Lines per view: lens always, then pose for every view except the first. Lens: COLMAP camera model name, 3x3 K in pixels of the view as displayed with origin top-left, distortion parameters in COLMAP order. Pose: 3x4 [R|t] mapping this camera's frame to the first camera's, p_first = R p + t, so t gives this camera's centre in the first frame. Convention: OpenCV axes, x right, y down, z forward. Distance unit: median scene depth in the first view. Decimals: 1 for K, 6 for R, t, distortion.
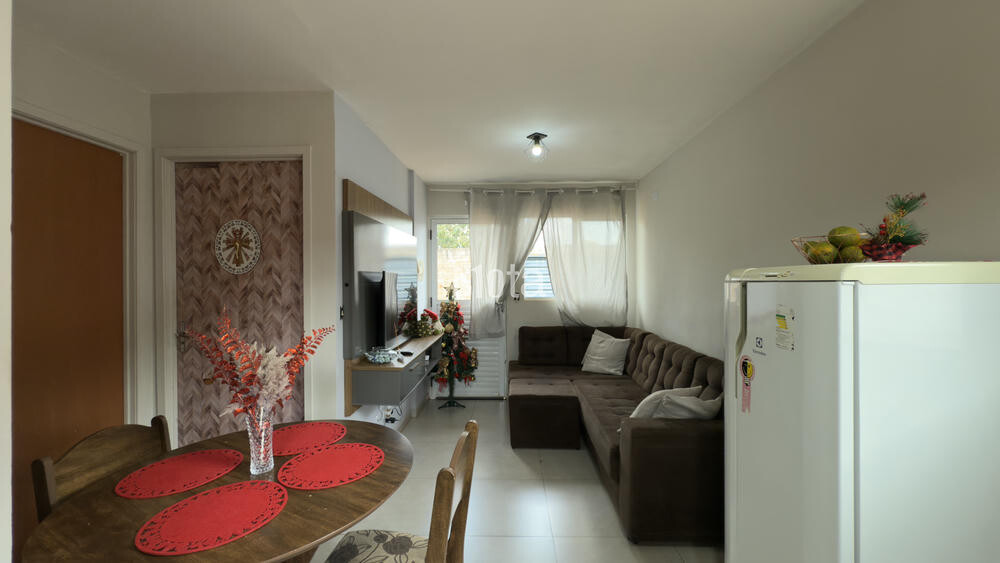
lens RADIAL K [[401.0, 0, 499.9], [0, 401.0, 280.8], [0, 0, 1]] dist [0.002513, 0.000473]
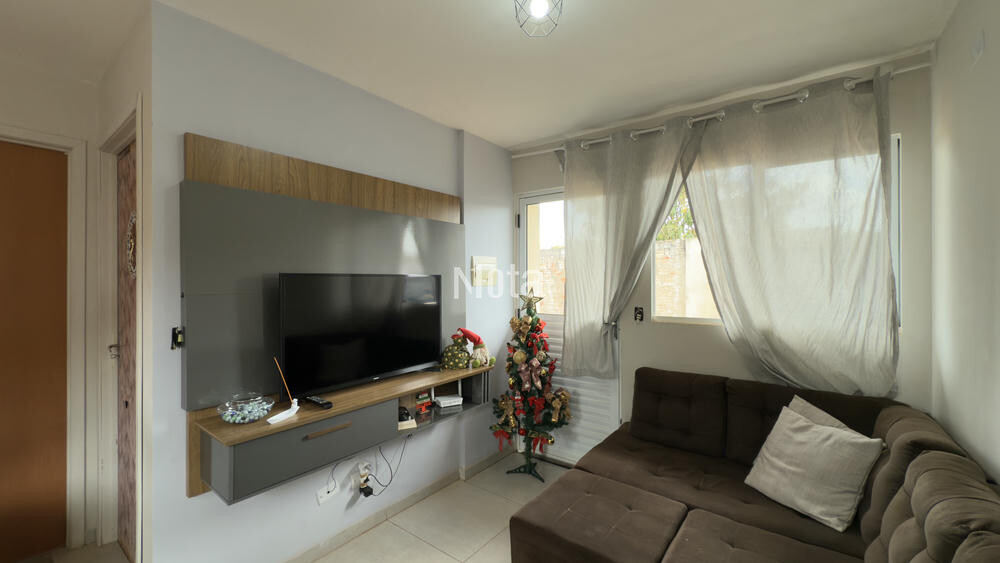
lens RADIAL K [[401.0, 0, 500.3], [0, 401.0, 280.6], [0, 0, 1]] dist [0.002513, 0.000473]
pose [[0.811740, 0.004286, -0.584003, 0.226809], [-0.003647, 0.999991, 0.002271, -0.010307], [0.584007, 0.000287, 0.811749, 0.419084]]
